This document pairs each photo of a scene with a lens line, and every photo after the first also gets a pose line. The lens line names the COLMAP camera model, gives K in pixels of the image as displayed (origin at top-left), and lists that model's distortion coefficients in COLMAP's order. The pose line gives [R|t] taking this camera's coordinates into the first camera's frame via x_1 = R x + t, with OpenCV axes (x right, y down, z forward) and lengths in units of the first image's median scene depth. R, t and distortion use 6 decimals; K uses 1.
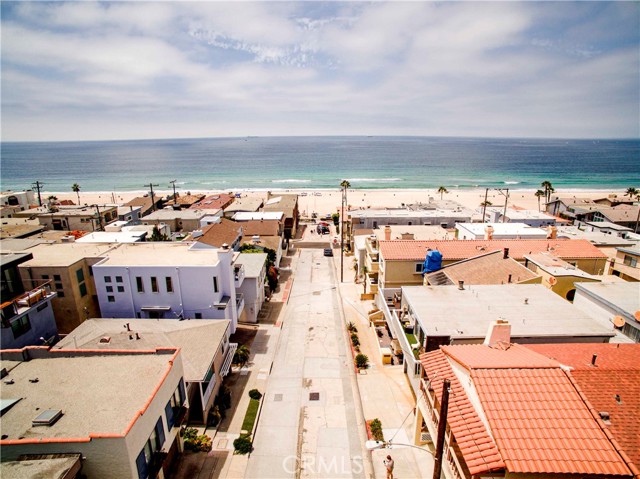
lens RADIAL K [[375.7, 0, 318.2], [0, 375.7, 239.9], [0, 0, 1]] dist [-0.064578, 0.001028]
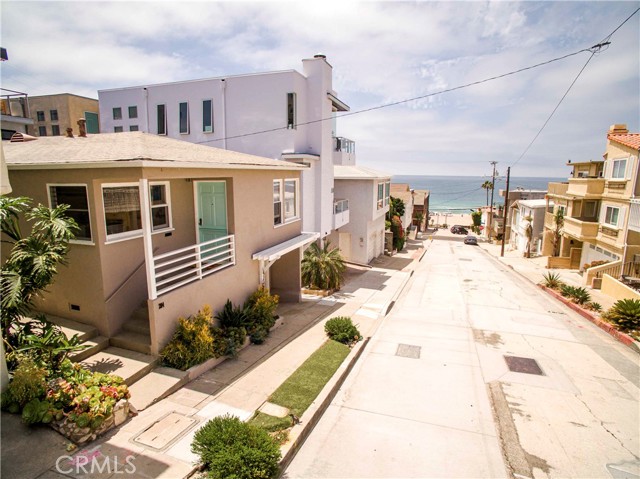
lens RADIAL K [[375.7, 0, 320.3], [0, 375.7, 242.9], [0, 0, 1]] dist [-0.064578, 0.001028]
pose [[0.947520, 0.071922, -0.311500, -0.075515], [-0.097018, 0.993104, -0.065812, 0.317496], [0.304618, 0.092579, 0.947965, 0.572269]]
